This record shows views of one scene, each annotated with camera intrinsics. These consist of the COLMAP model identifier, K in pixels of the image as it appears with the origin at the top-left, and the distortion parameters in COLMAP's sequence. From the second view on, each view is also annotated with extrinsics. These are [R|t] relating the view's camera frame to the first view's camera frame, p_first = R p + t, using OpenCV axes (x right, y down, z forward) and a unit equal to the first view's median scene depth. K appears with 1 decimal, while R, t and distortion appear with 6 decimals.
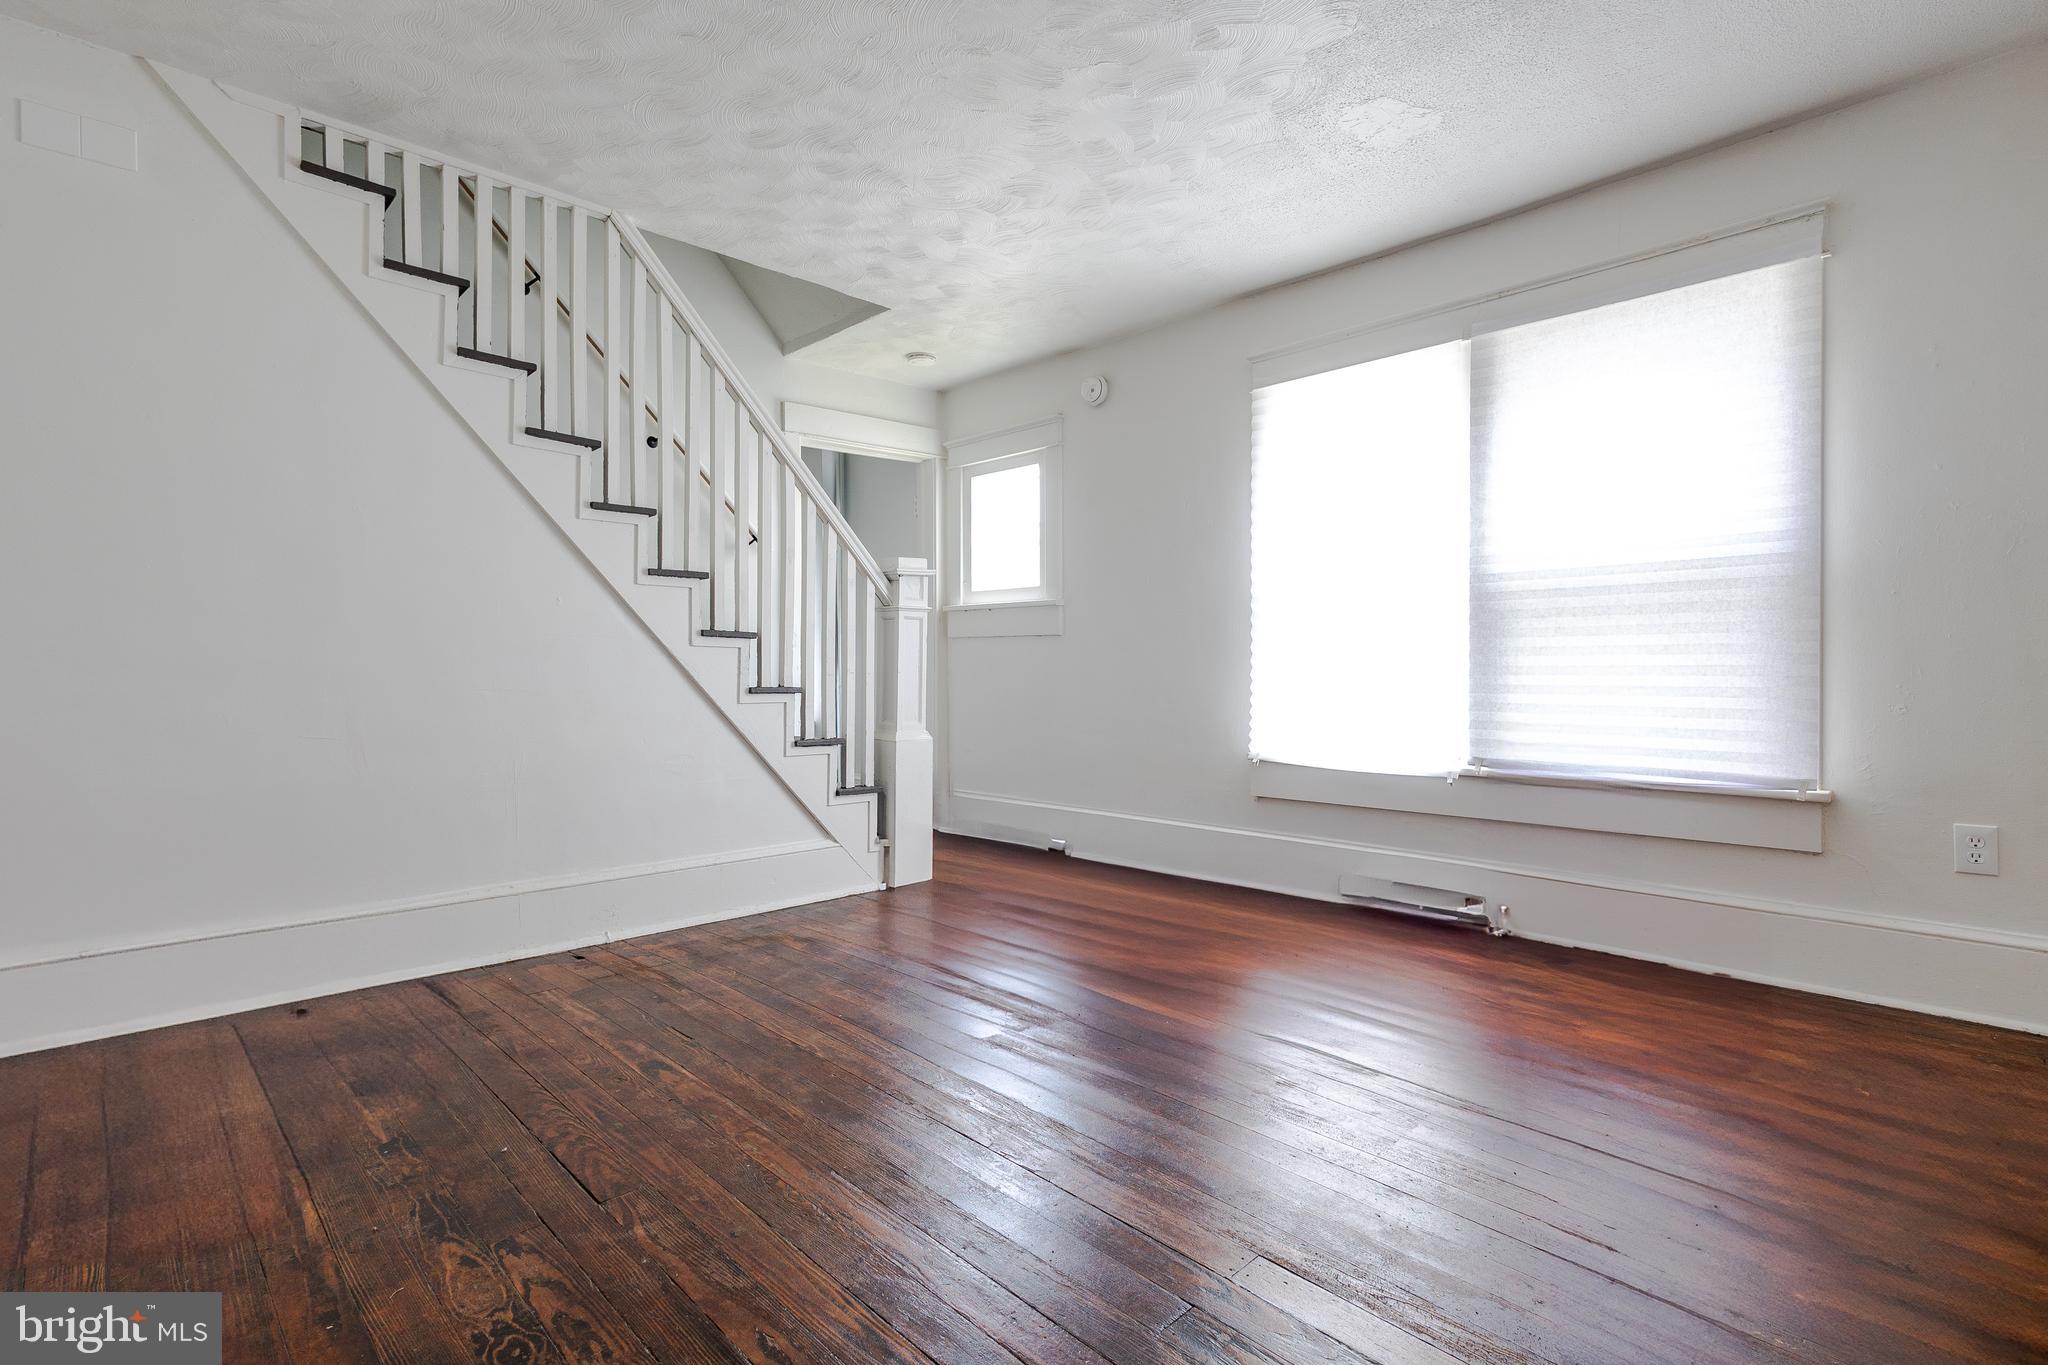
lens RADIAL K [[993.8, 0, 1024.0], [0, 993.8, 682.5], [0, 0, 1]] dist [-0.002949, -0.000311]
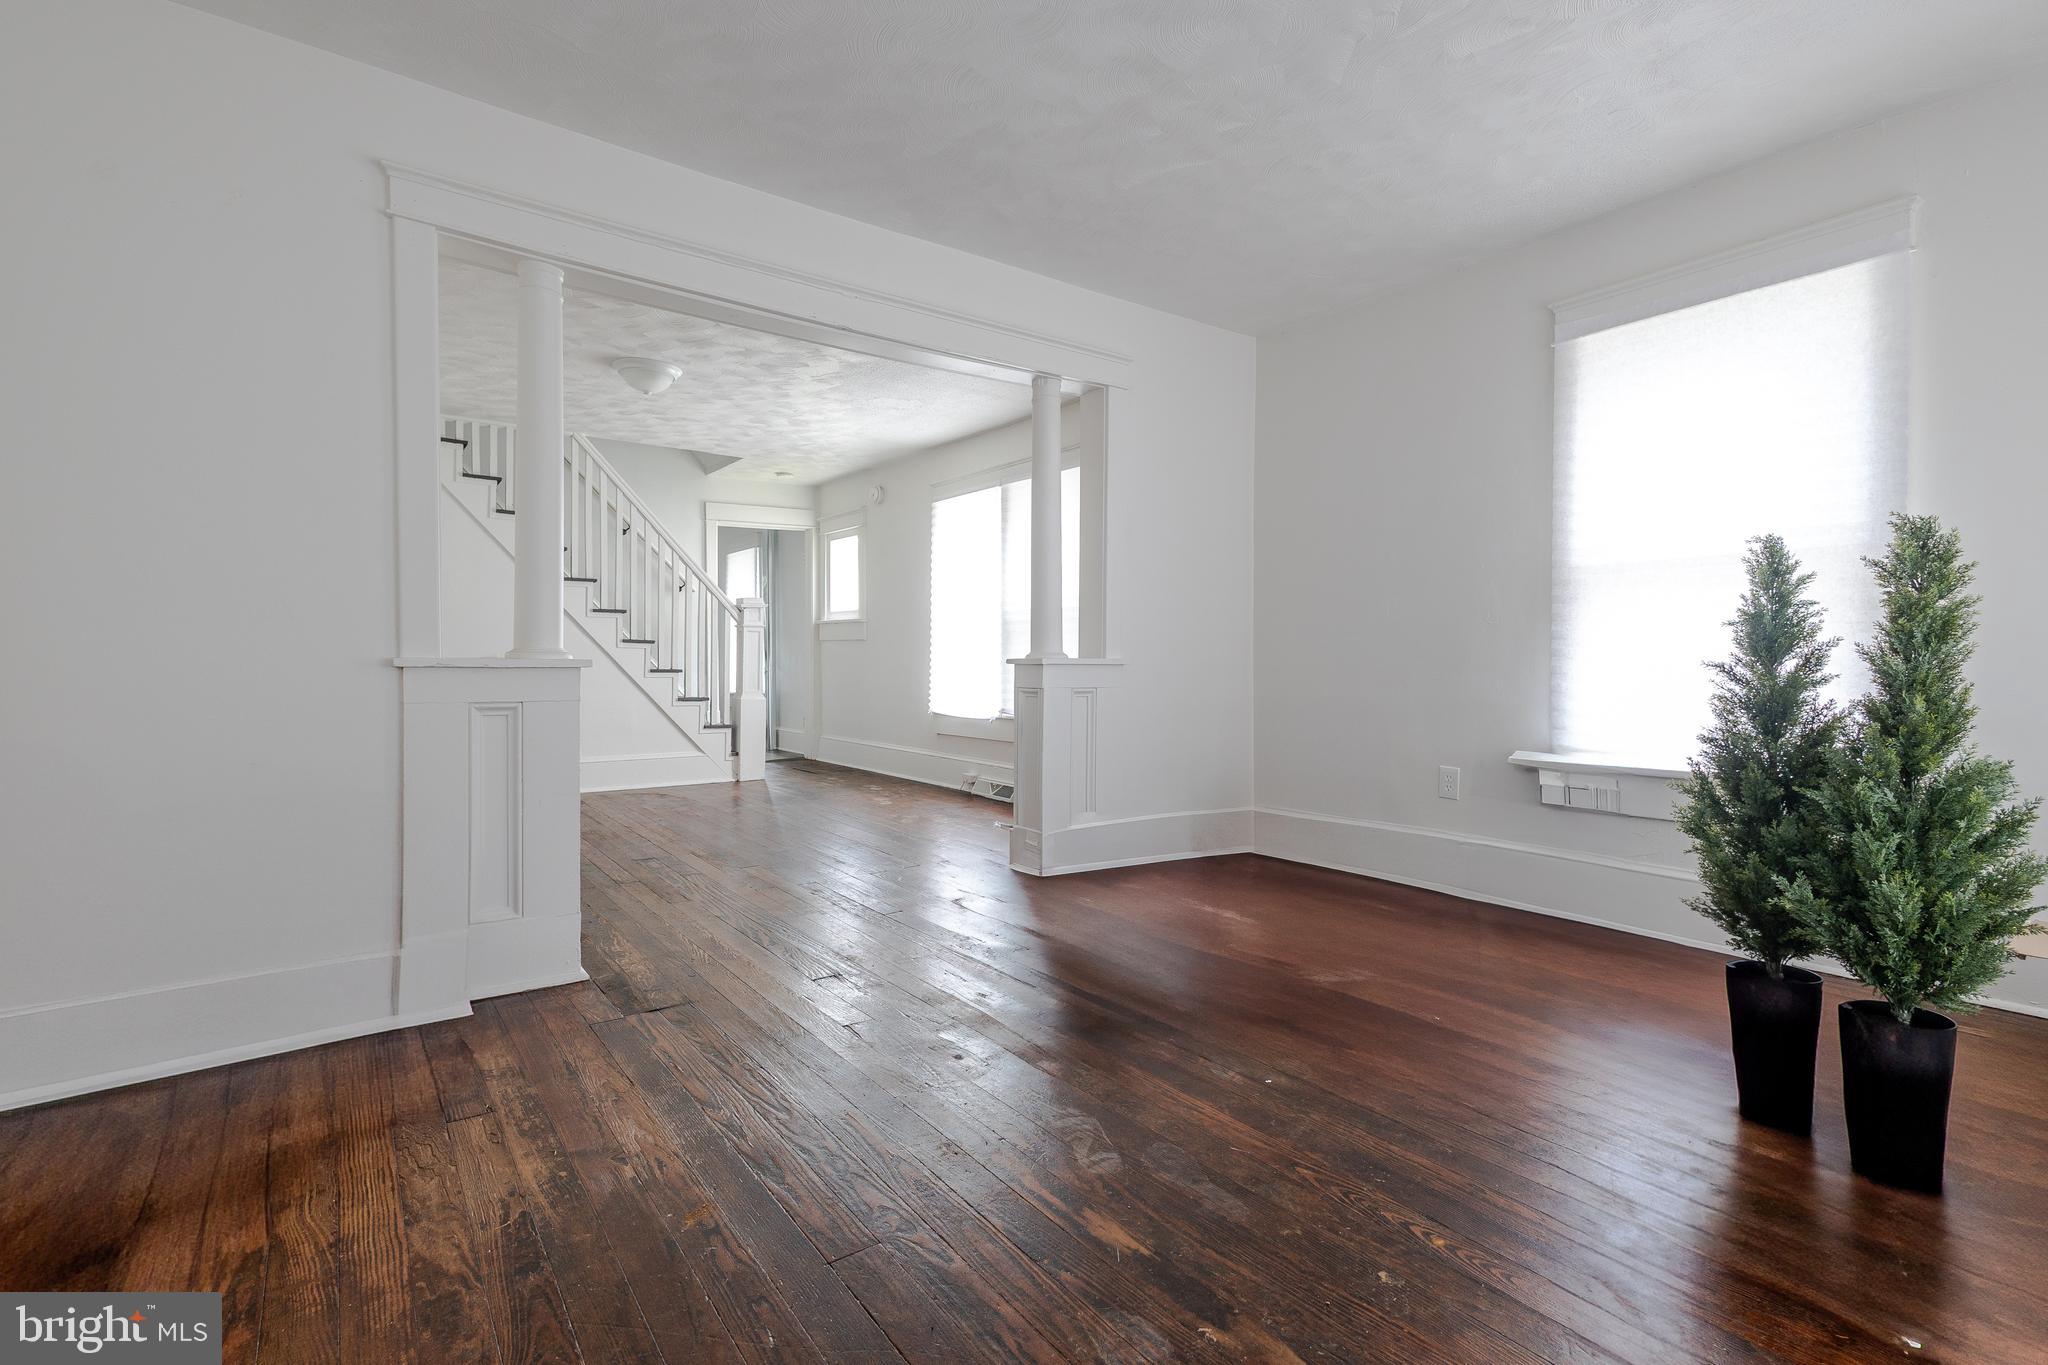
lens RADIAL K [[967.8, 0, 1015.1], [0, 967.8, 668.0], [0, 0, 1]] dist [0.010988, -0.000284]
pose [[0.989814, 0.006761, -0.142208, 0.622284], [-0.007301, 0.999968, -0.003277, 0.003124], [0.142182, 0.004282, 0.989831, -0.679540]]
